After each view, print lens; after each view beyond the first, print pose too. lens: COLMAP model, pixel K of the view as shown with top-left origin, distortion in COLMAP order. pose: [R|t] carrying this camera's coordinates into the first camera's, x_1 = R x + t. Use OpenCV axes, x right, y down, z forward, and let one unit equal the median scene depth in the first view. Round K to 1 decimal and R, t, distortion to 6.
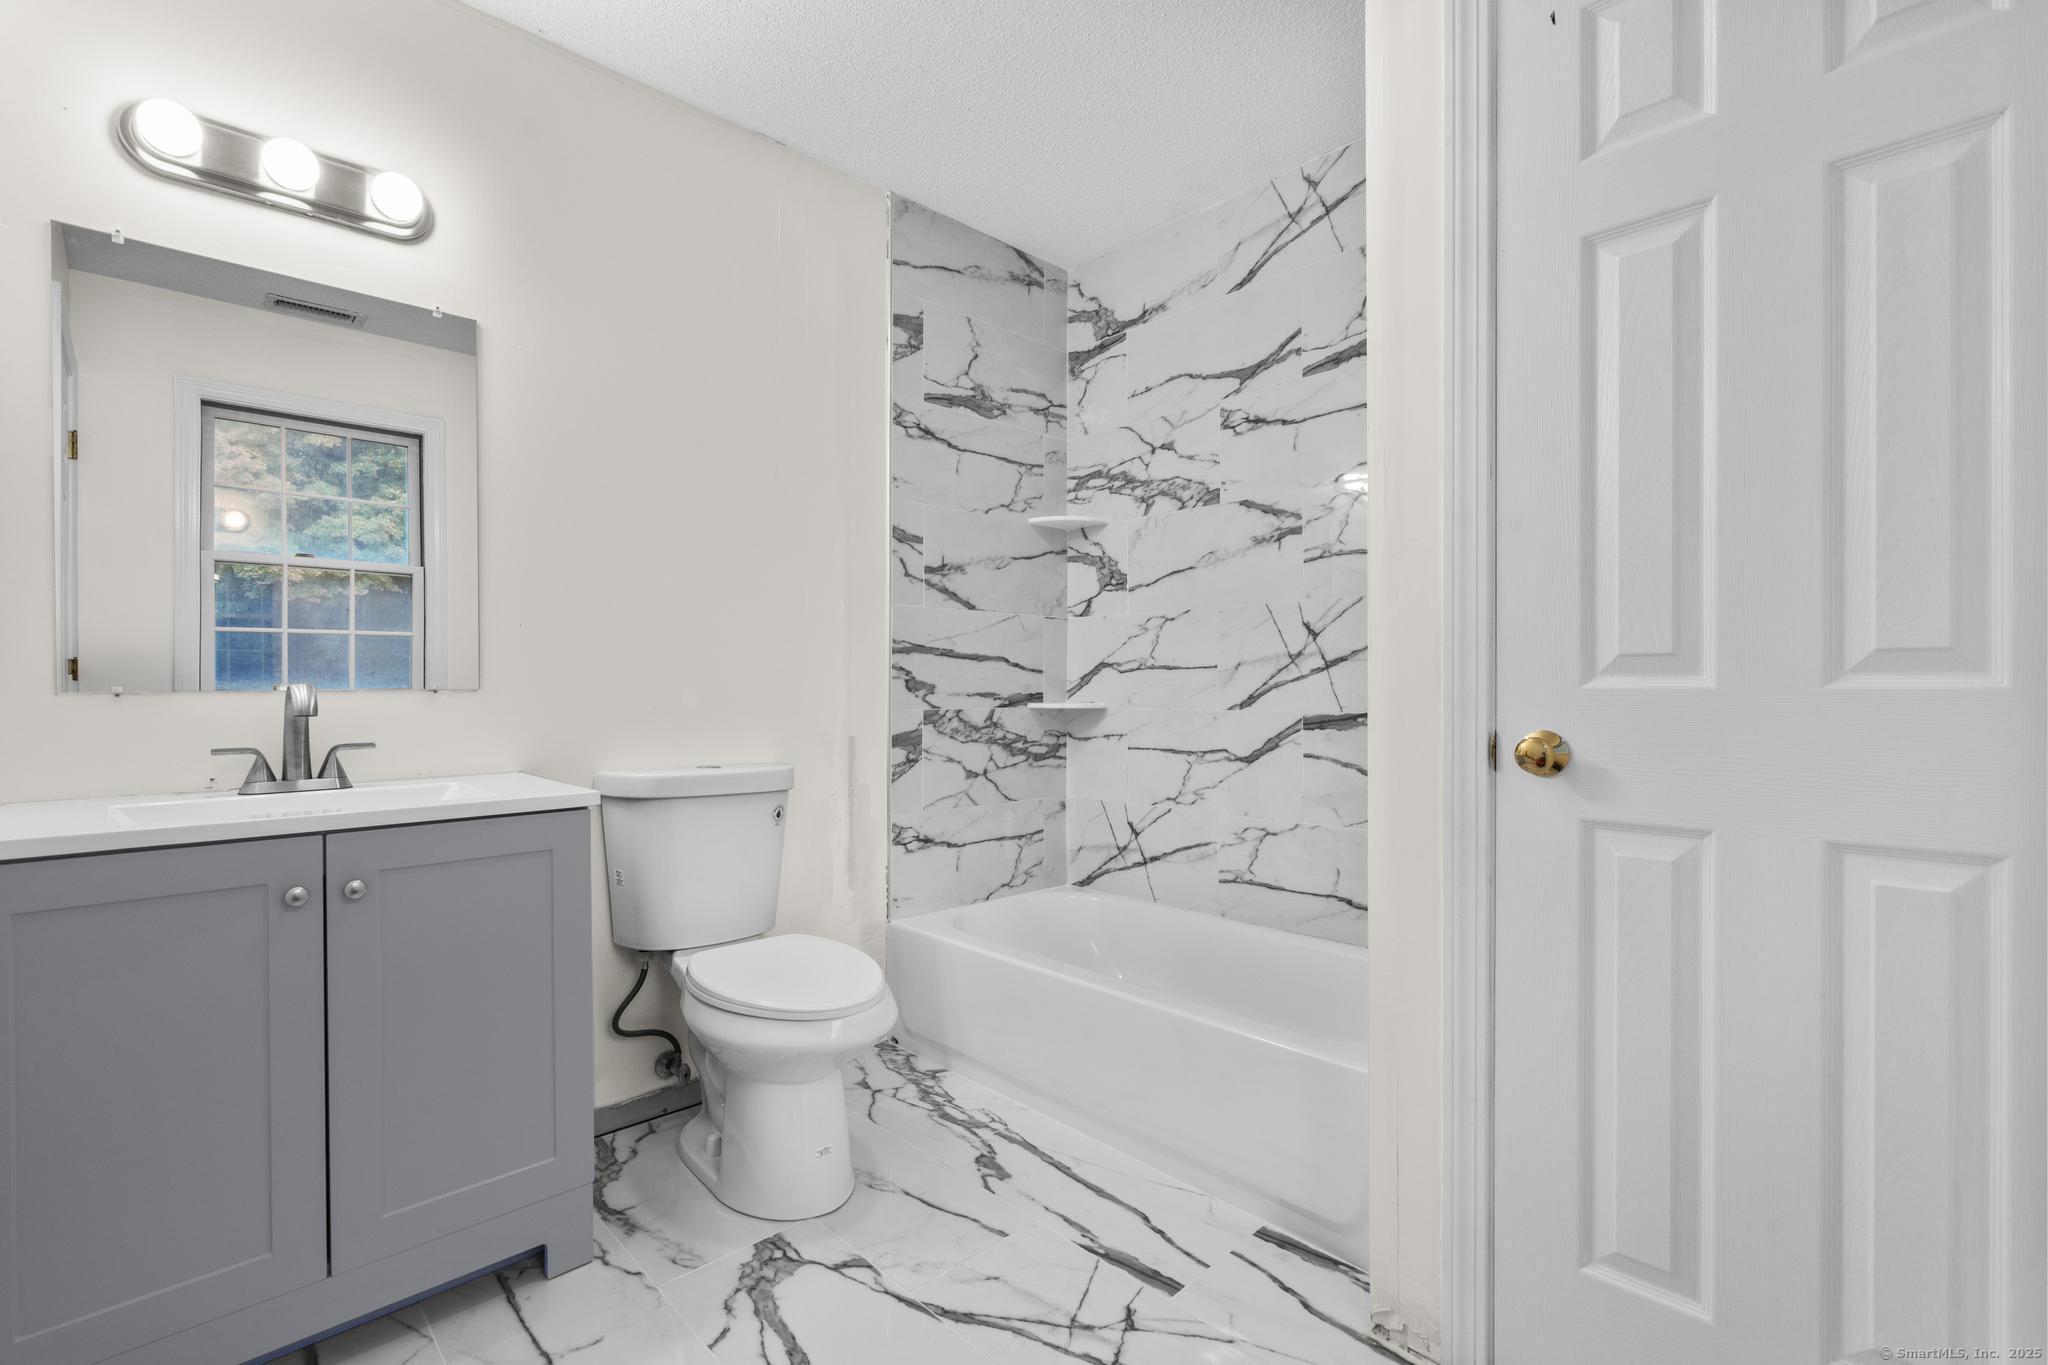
lens RADIAL K [[921.7, 0, 1017.2], [0, 921.7, 687.3], [0, 0, 1]] dist [-0.005673, 0.003774]
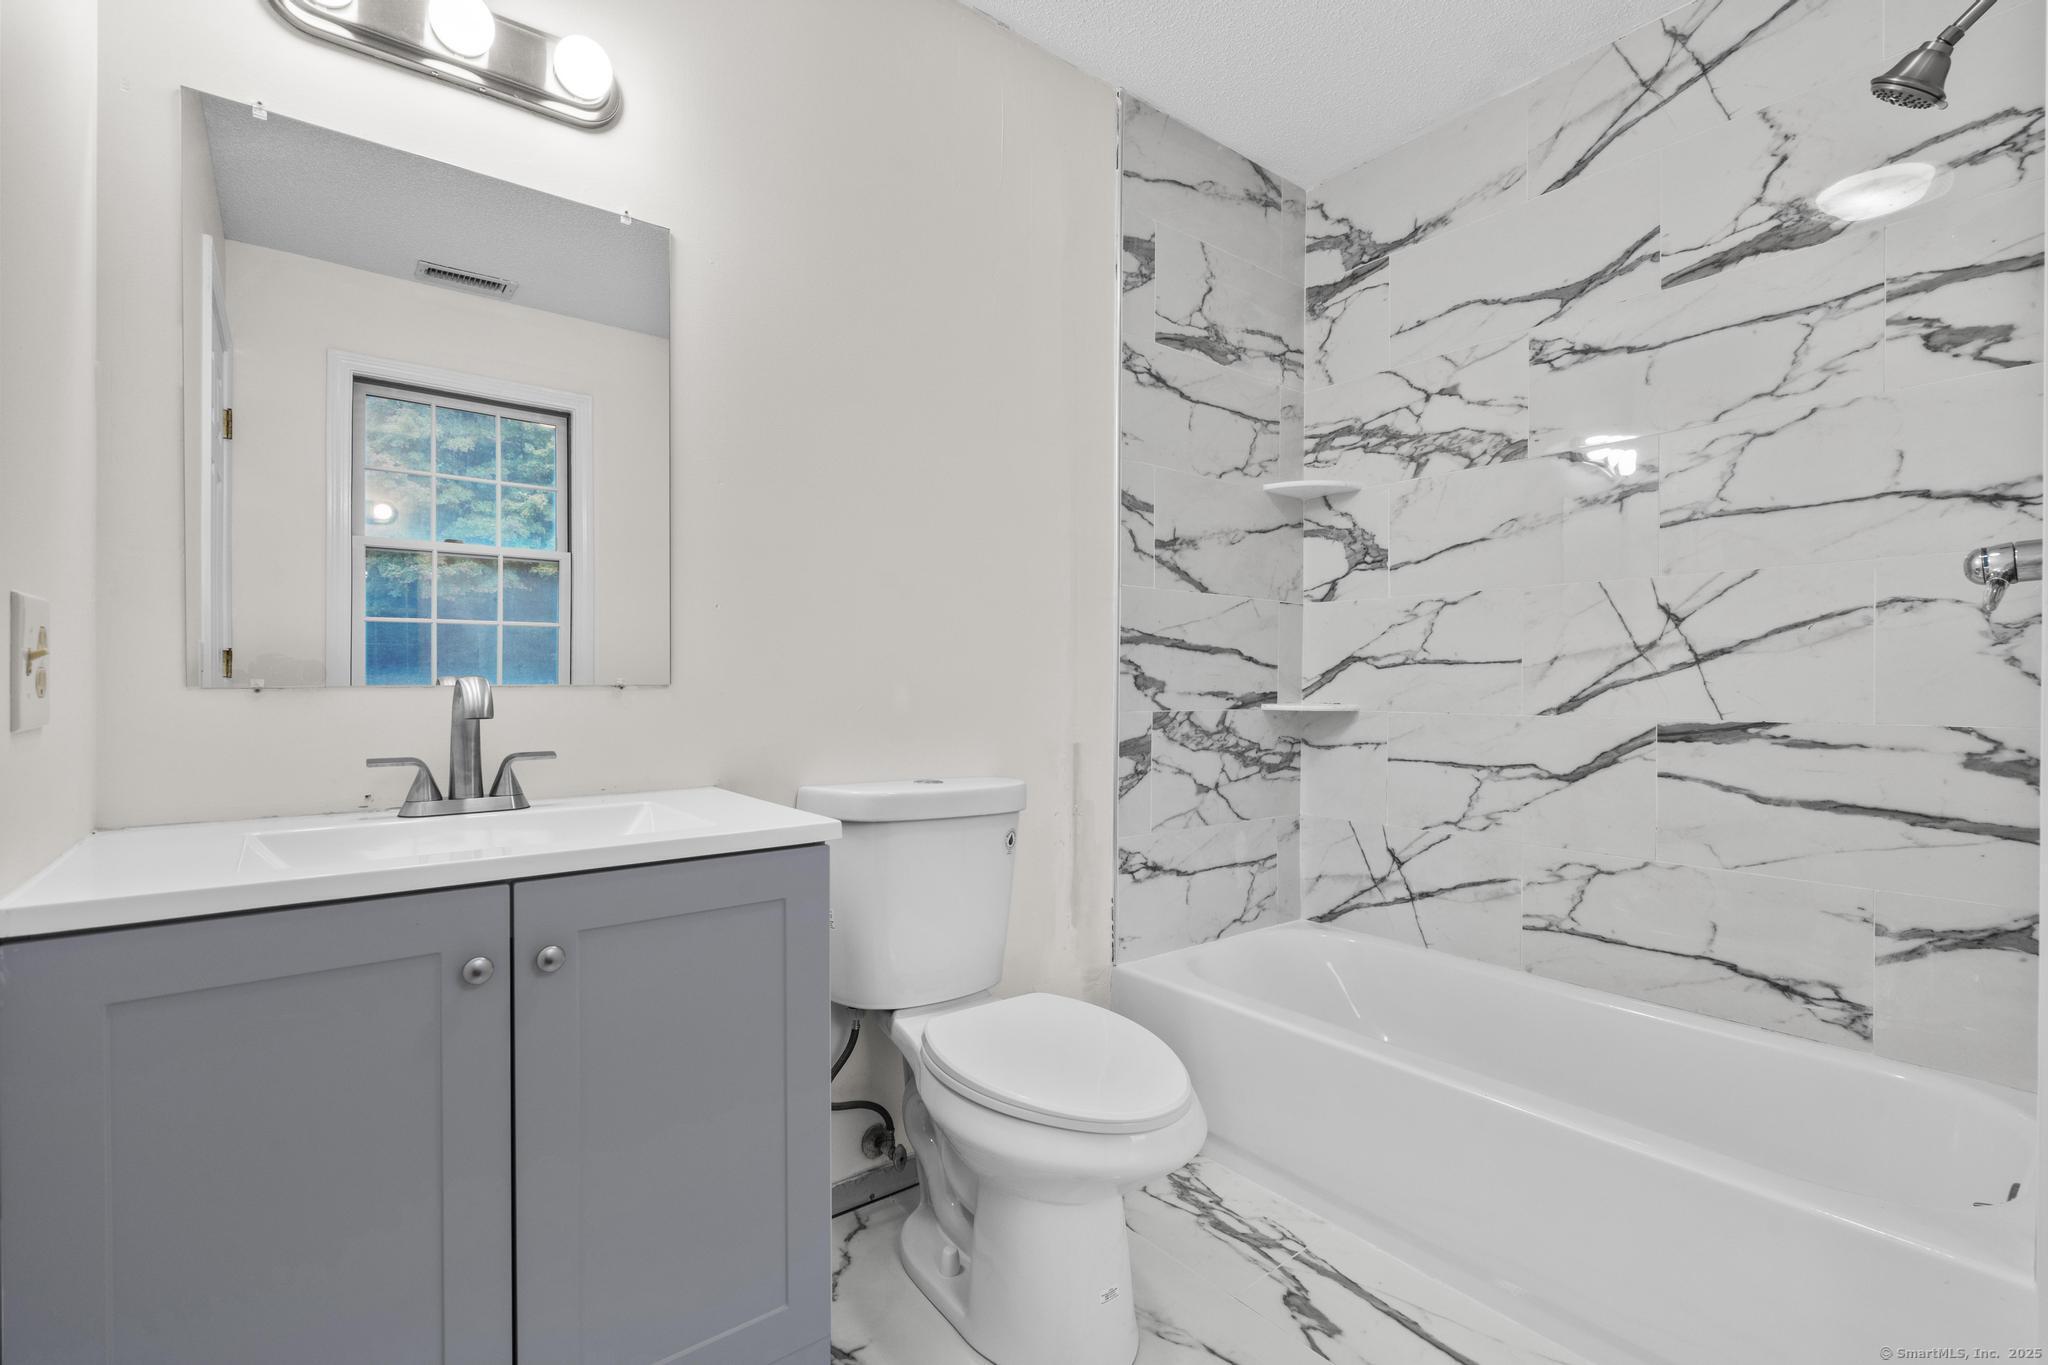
lens RADIAL K [[921.7, 0, 1017.2], [0, 921.7, 687.3], [0, 0, 1]] dist [-0.005673, 0.003774]
pose [[0.995157, 0.005503, -0.098144, -0.147229], [-0.005141, 0.999979, 0.003936, -0.000438], [0.098163, -0.003413, 0.995164, 0.162713]]
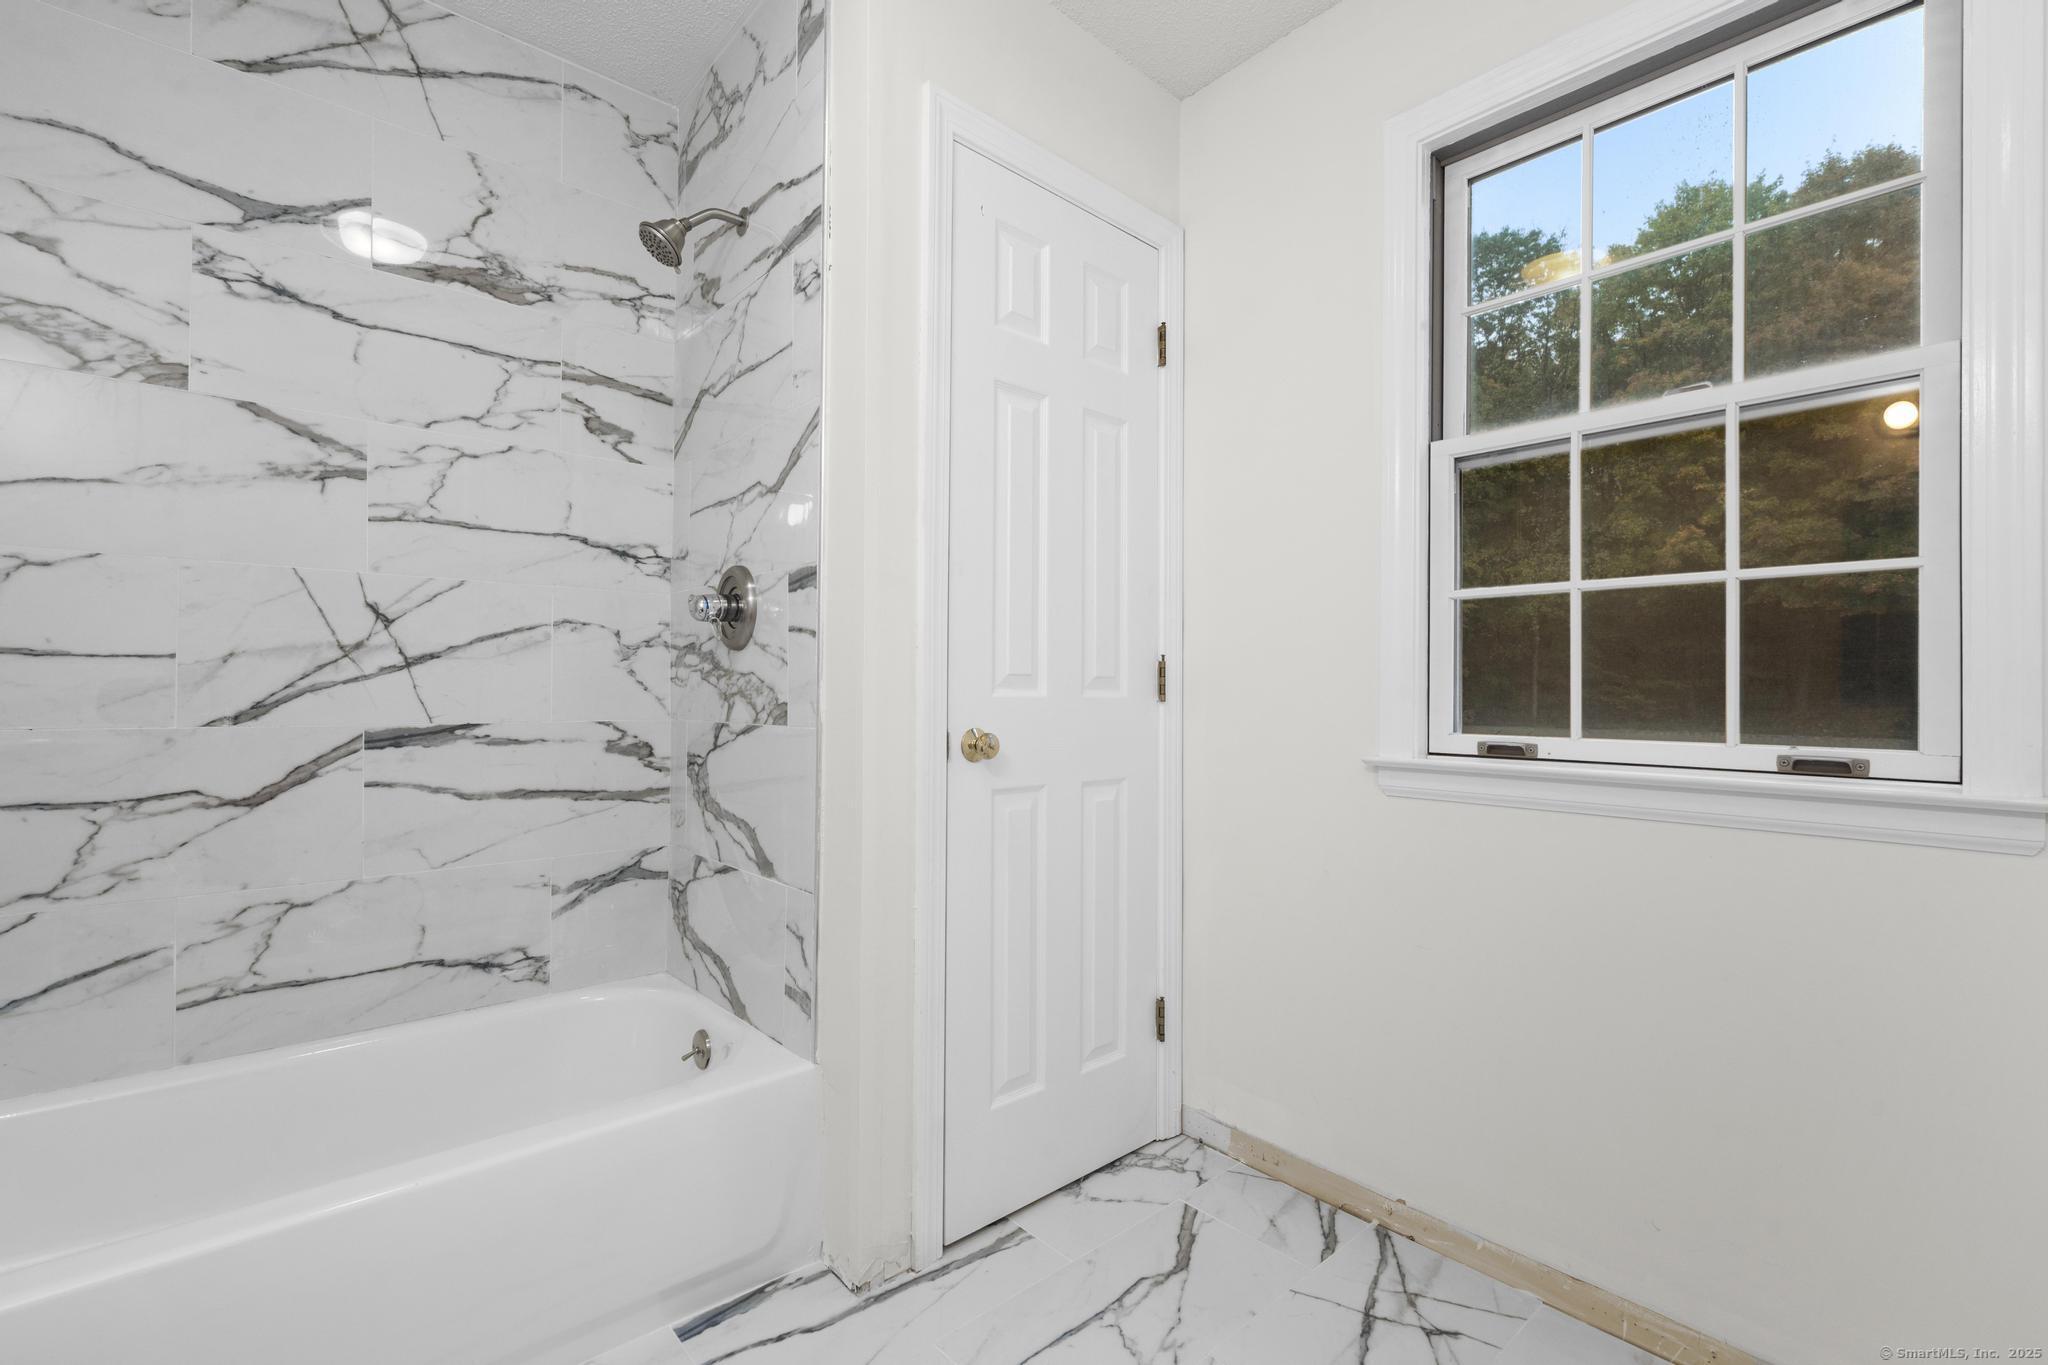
lens RADIAL K [[921.7, 0, 1017.2], [0, 921.7, 687.3], [0, 0, 1]] dist [-0.005673, 0.003774]
pose [[0.030223, 0.008651, 0.999506, -0.384771], [-0.007175, 0.999939, -0.008438, -0.000685], [-0.999517, -0.006916, 0.030283, 0.442010]]
